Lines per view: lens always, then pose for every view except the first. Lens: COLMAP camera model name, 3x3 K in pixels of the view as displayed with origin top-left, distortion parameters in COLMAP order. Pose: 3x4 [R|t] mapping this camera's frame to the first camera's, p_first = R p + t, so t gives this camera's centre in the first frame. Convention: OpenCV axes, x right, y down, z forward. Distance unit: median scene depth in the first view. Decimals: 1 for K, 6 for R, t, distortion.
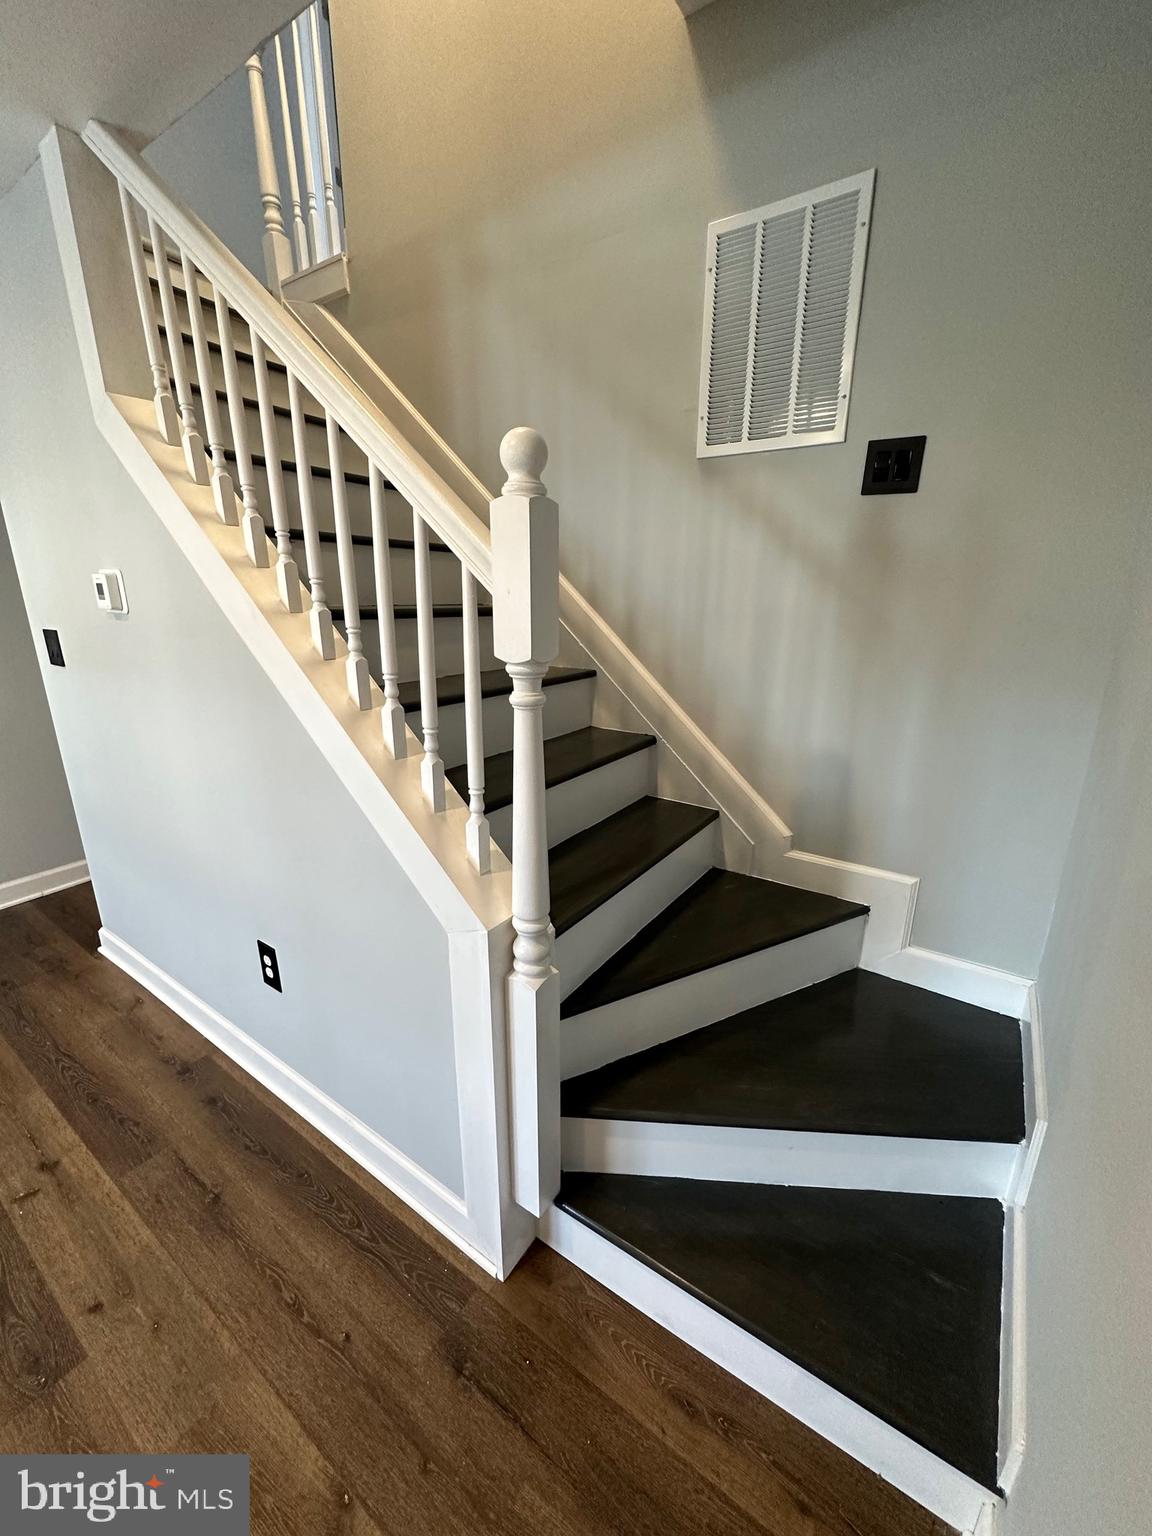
lens RADIAL K [[612.0, 0, 577.6], [0, 612.0, 766.1], [0, 0, 1]] dist [-0.002220, 0.000022]
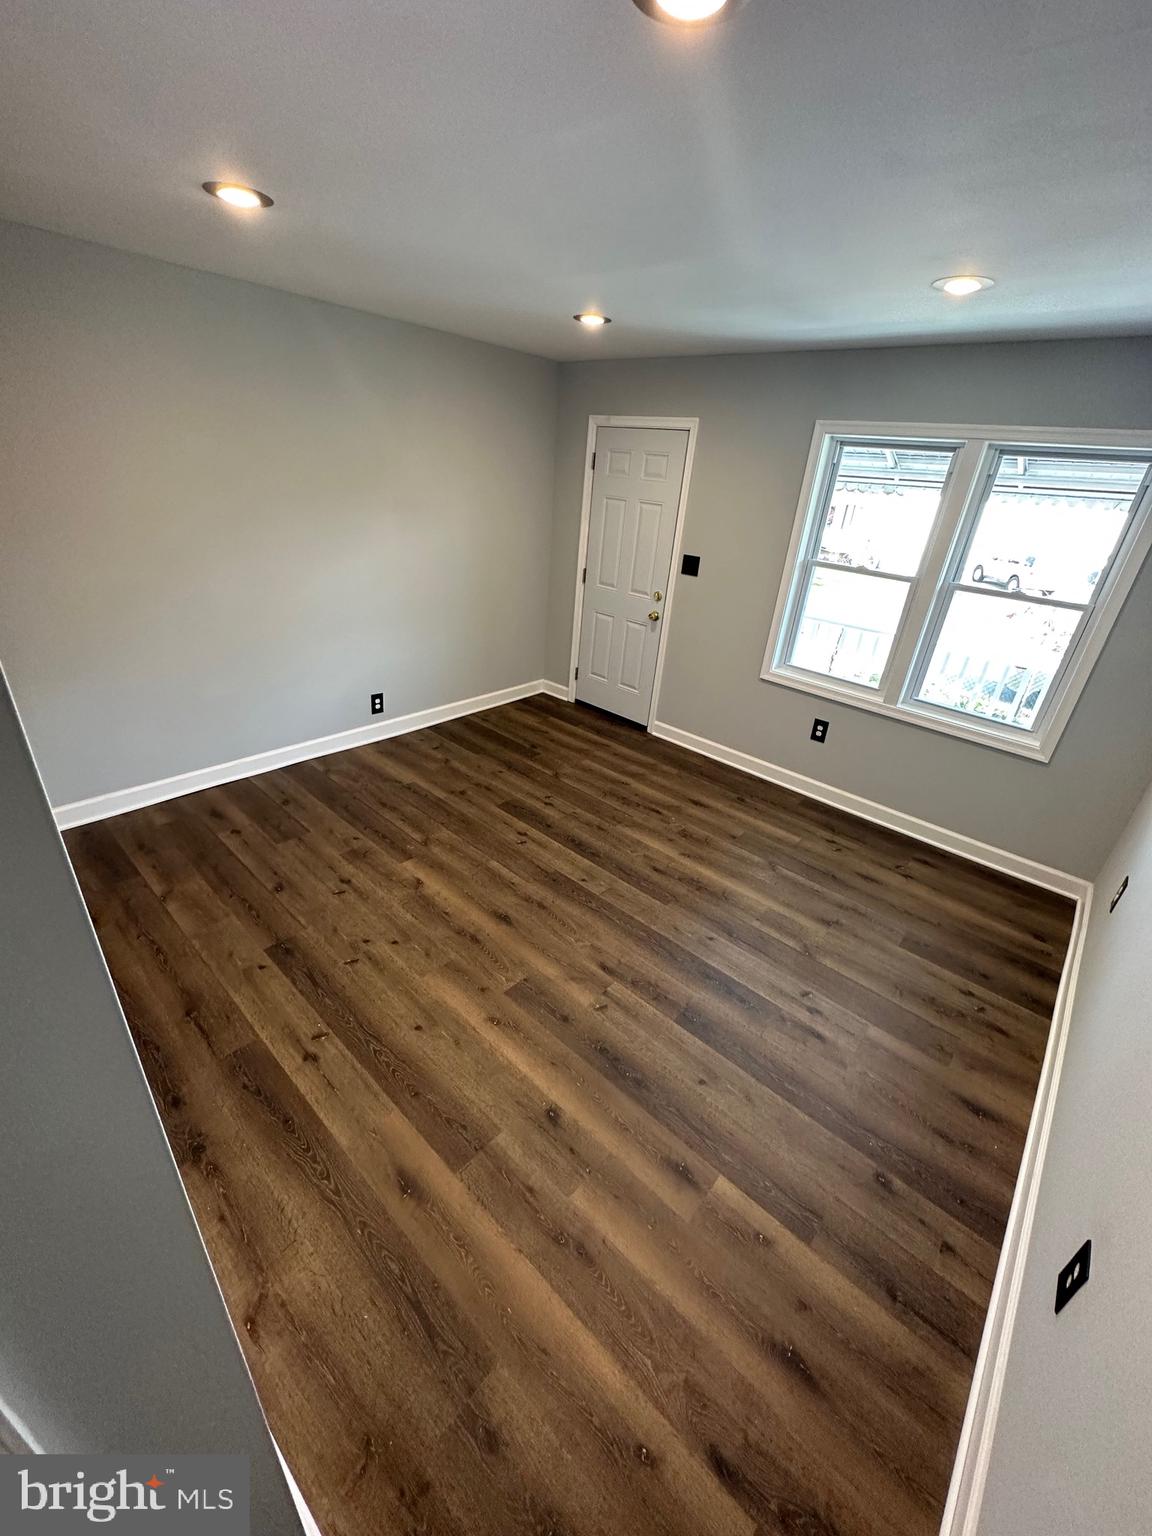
lens RADIAL K [[612.0, 0, 577.6], [0, 612.0, 766.1], [0, 0, 1]] dist [-0.002220, 0.000022]
pose [[-0.988145, -0.131171, 0.079768, -1.495953], [-0.044041, 0.739958, 0.671210, -0.678728], [-0.147068, 0.659740, -0.736963, 1.516530]]
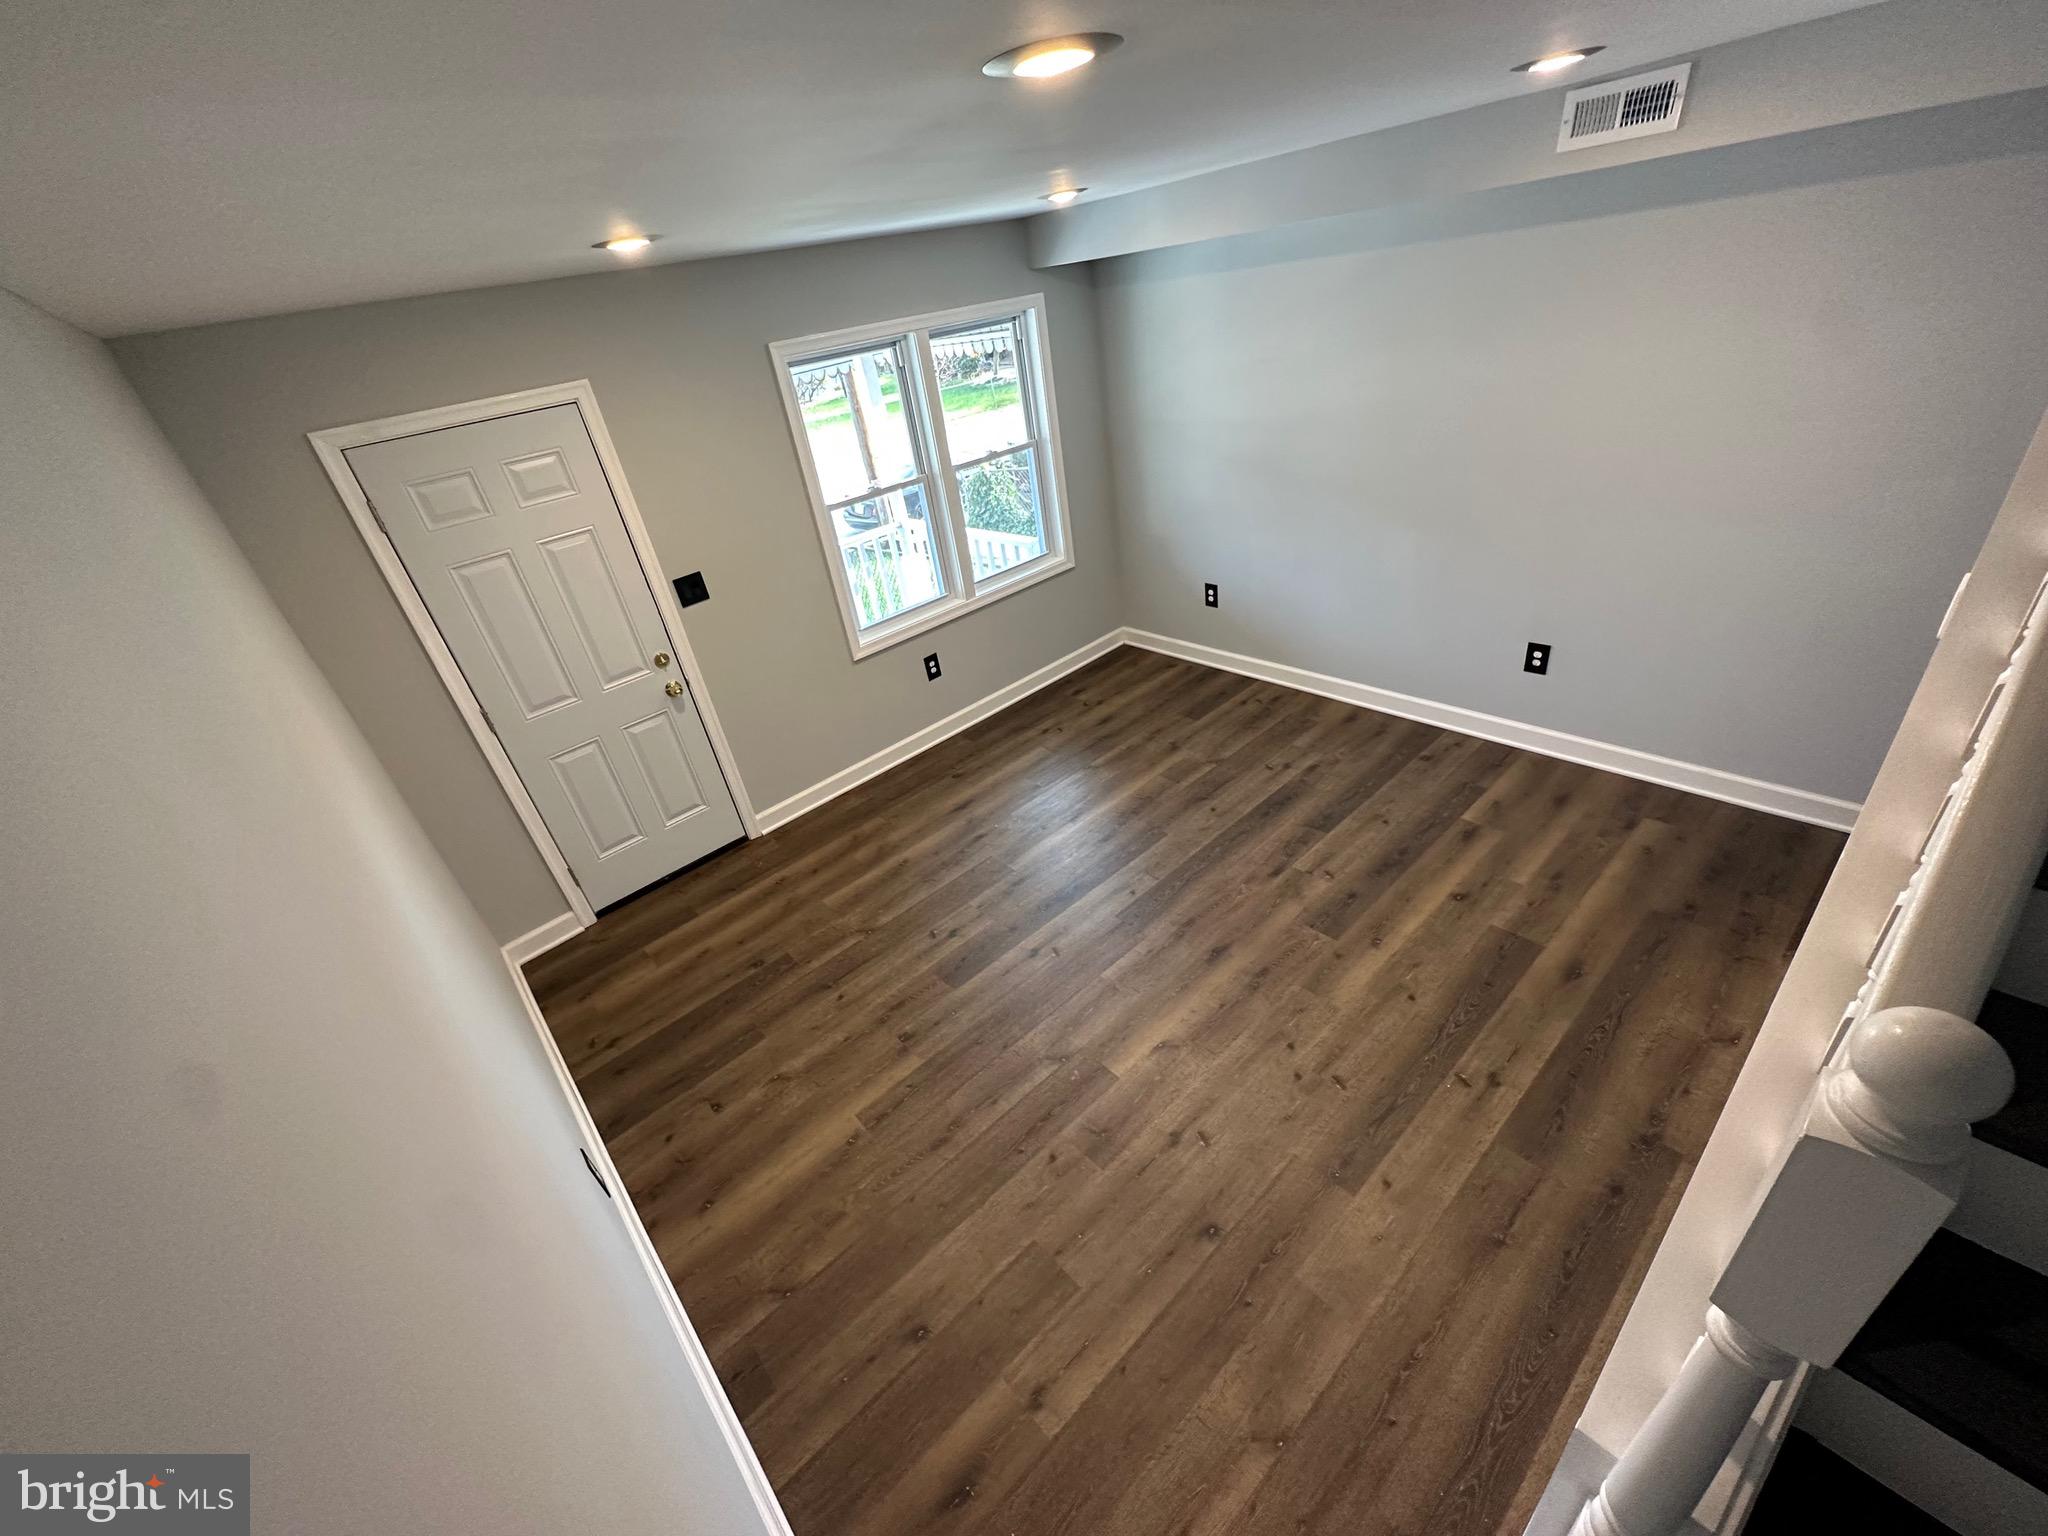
lens RADIAL K [[816.0, 0, 1024.2], [0, 816.0, 770.2], [0, 0, 1]] dist [-0.002220, 0.000022]
pose [[-0.241308, 0.528833, -0.813699, 0.262003], [-0.121058, 0.815524, 0.565920, -0.567576], [0.962868, 0.235066, -0.132773, 0.251895]]
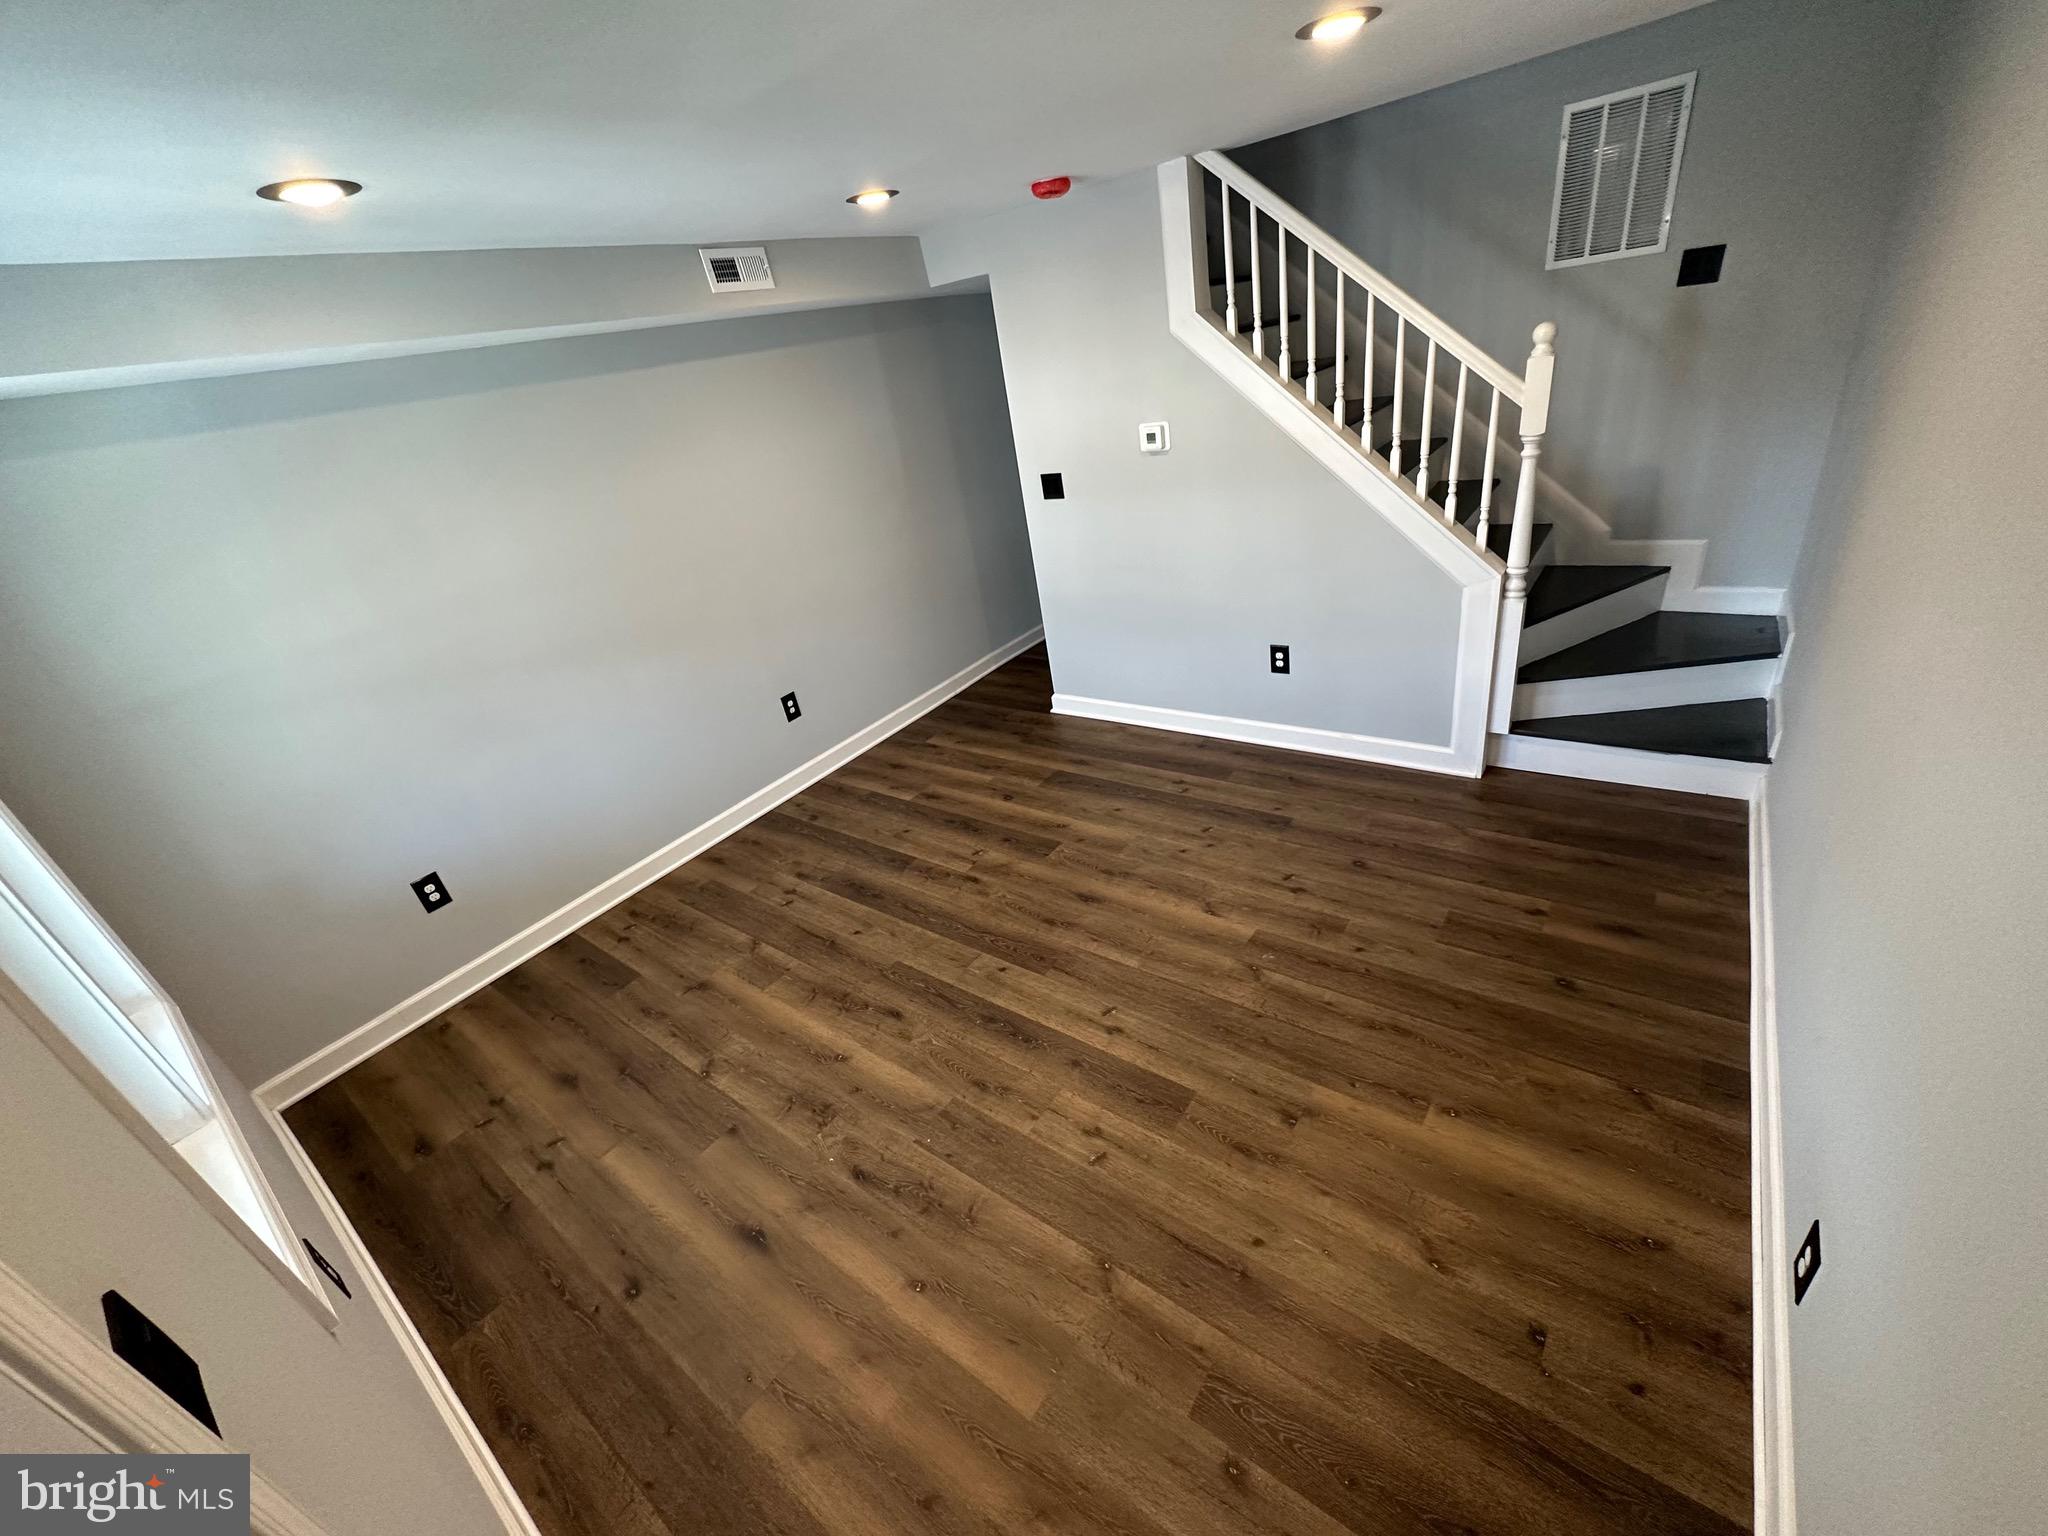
lens RADIAL K [[816.0, 0, 1024.2], [0, 816.0, 770.2], [0, 0, 1]] dist [-0.002220, 0.000022]
pose [[0.985302, -0.128319, -0.112758, -1.088308], [0.148773, 0.968989, 0.197300, 0.091209], [0.083944, -0.211175, 0.973837, -1.405071]]
